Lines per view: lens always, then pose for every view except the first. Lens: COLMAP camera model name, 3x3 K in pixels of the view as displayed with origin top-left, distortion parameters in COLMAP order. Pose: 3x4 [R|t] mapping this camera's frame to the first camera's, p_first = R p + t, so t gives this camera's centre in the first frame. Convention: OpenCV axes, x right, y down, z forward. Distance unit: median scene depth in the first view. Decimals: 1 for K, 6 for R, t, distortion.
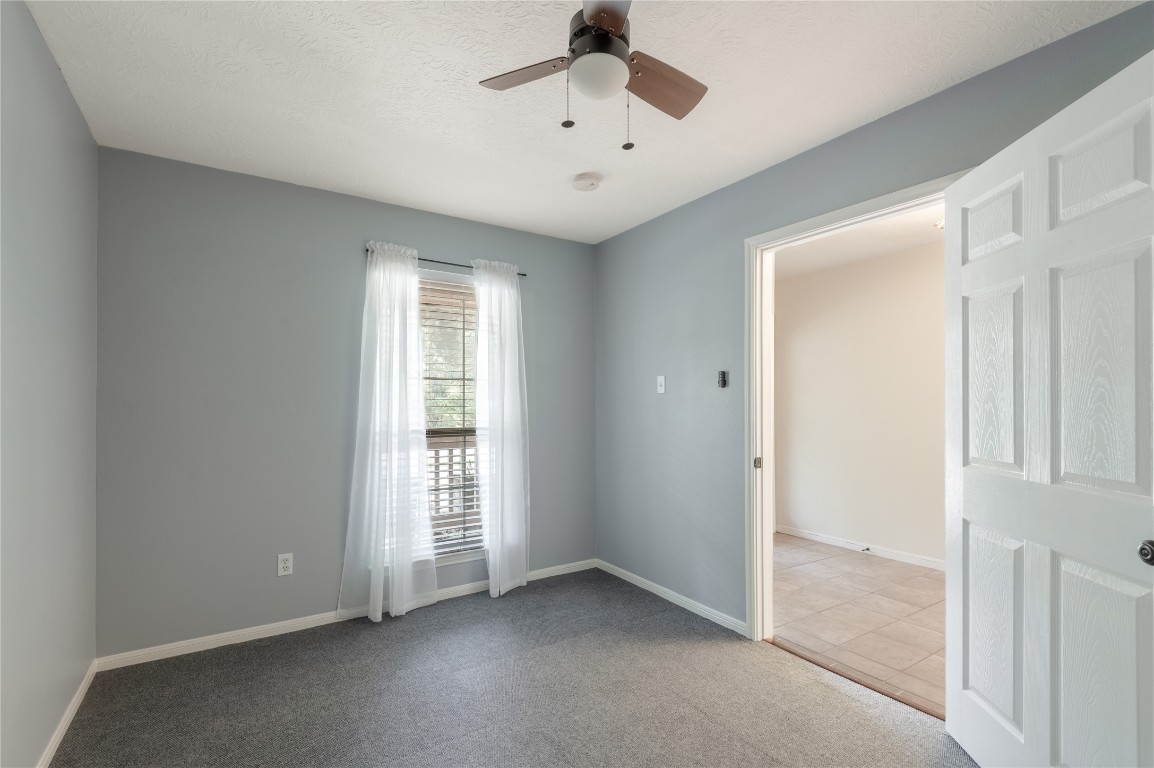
lens RADIAL K [[537.0, 0, 577.5], [0, 537.0, 397.9], [0, 0, 1]] dist [0.037248, -0.024588]
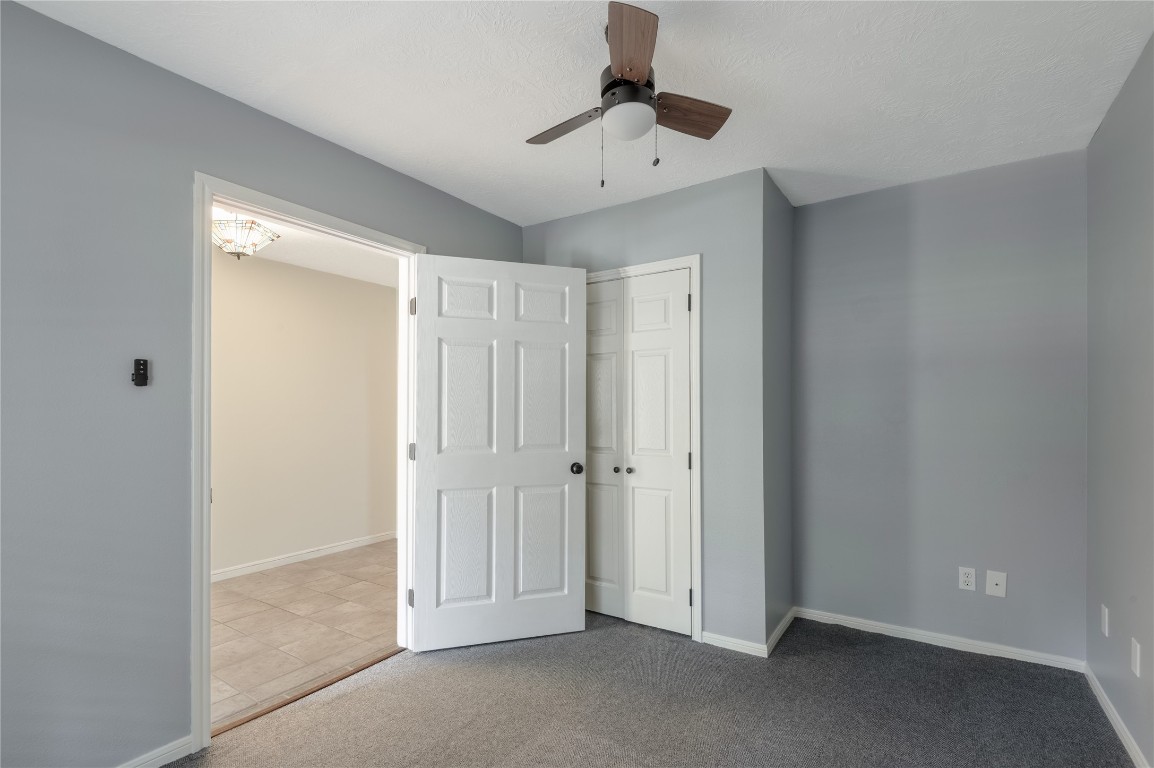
lens RADIAL K [[537.0, 0, 577.5], [0, 537.0, 397.9], [0, 0, 1]] dist [0.037248, -0.024588]
pose [[-0.400879, 0.013696, 0.916029, -0.592961], [-0.009814, 0.999767, -0.019243, 0.000858], [-0.916078, -0.016704, -0.400651, 0.960117]]
